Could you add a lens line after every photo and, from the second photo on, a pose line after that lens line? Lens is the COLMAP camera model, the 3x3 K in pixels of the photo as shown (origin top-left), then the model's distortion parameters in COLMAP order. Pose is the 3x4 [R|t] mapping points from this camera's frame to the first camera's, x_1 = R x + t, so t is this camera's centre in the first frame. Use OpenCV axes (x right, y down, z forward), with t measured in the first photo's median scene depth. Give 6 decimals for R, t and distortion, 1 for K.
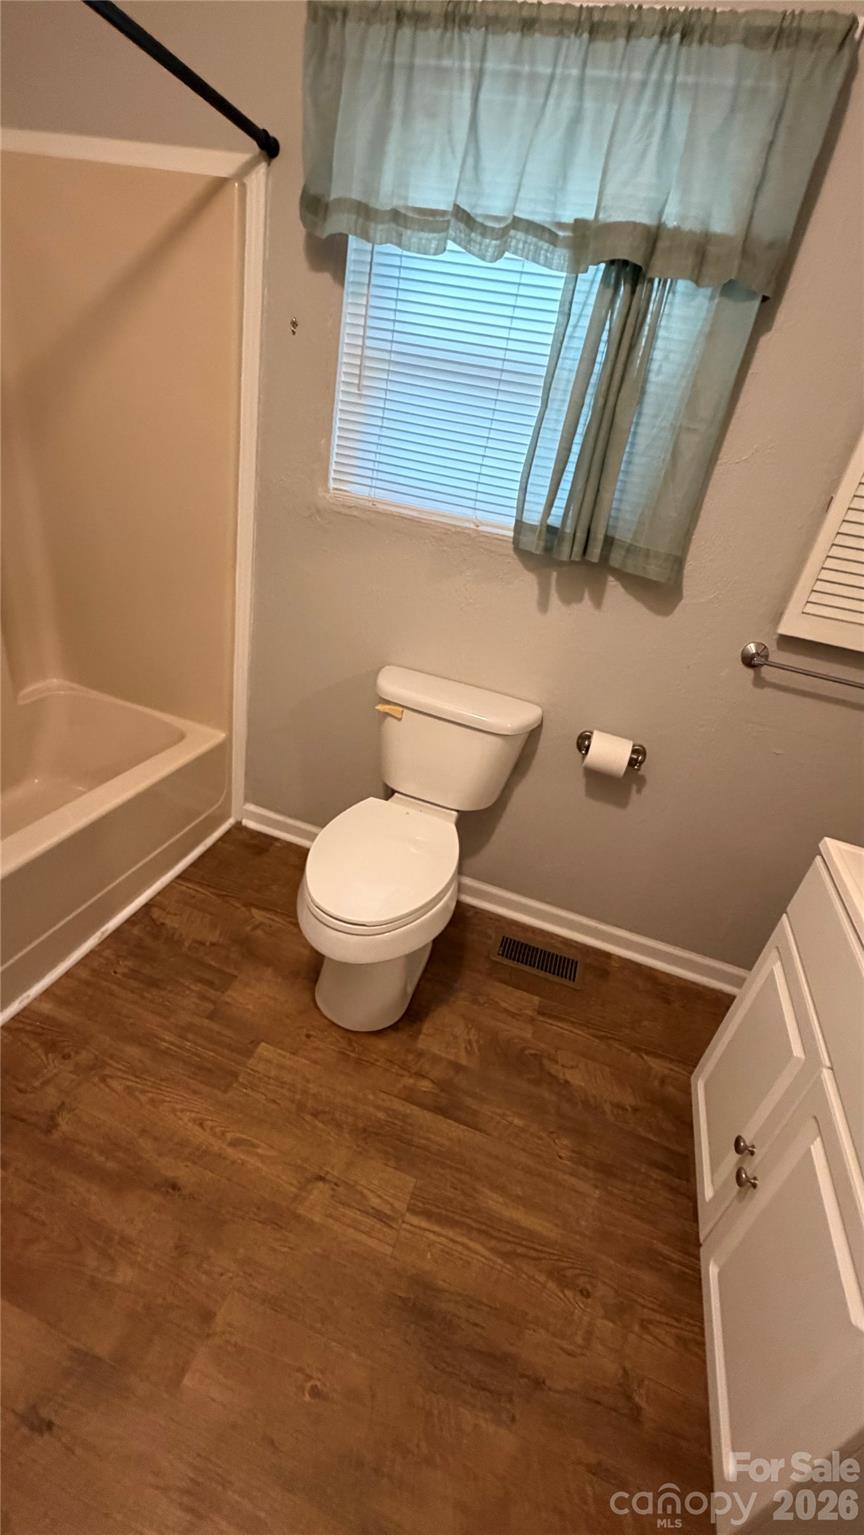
lens RADIAL K [[615.5, 0, 431.7], [0, 615.5, 764.4], [0, 0, 1]] dist [0.002381, 0.000038]
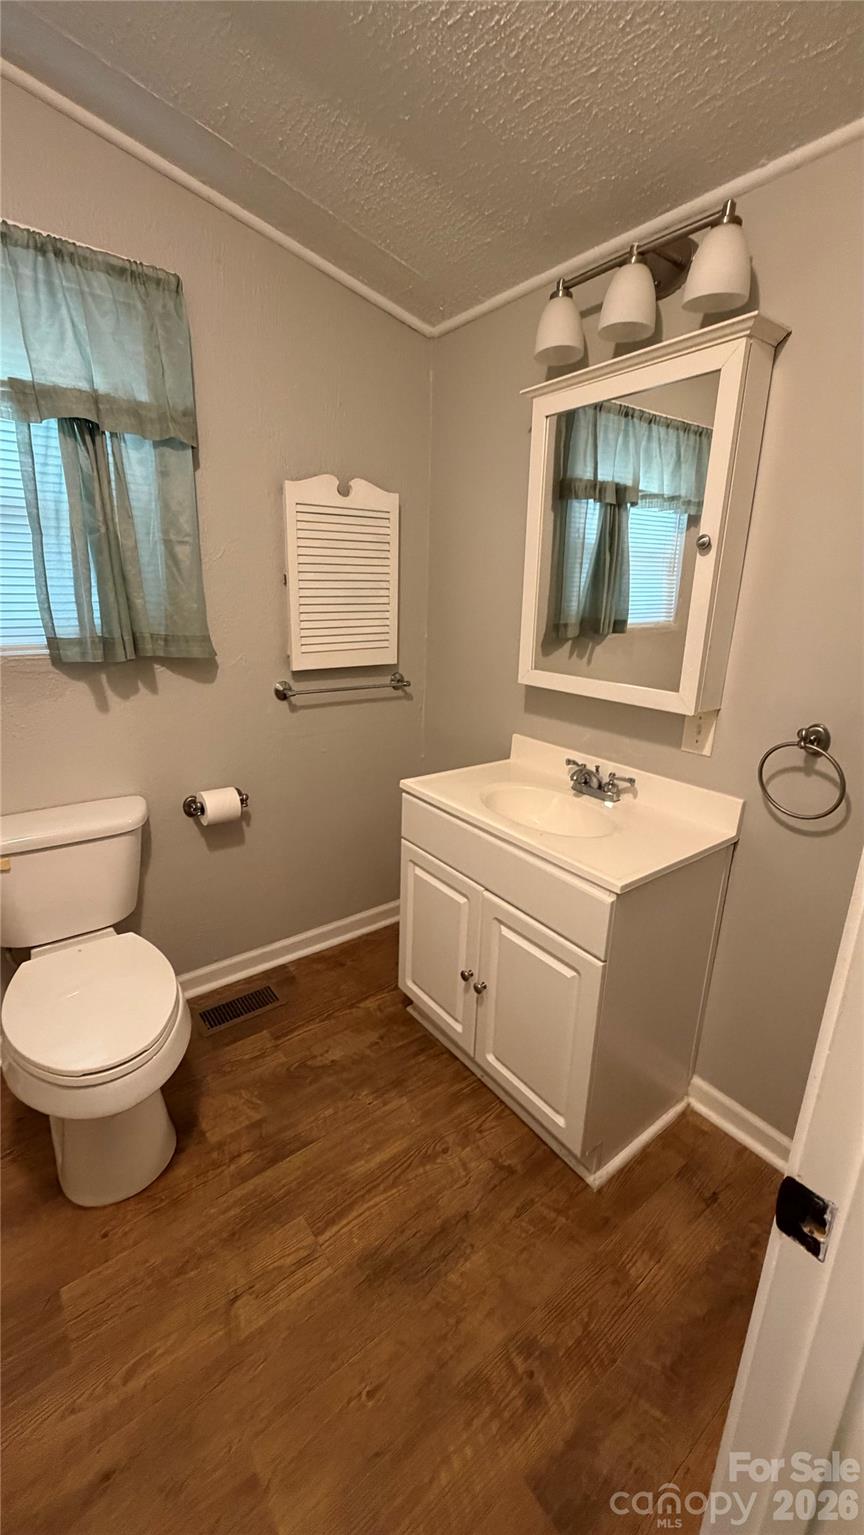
lens RADIAL K [[615.5, 0, 429.2], [0, 615.5, 765.0], [0, 0, 1]] dist [0.002381, 0.000038]
pose [[0.565280, -0.374273, 0.735105, -0.358682], [0.440051, 0.890573, 0.115039, -0.051038], [-0.697720, 0.258455, 0.668122, -0.075072]]
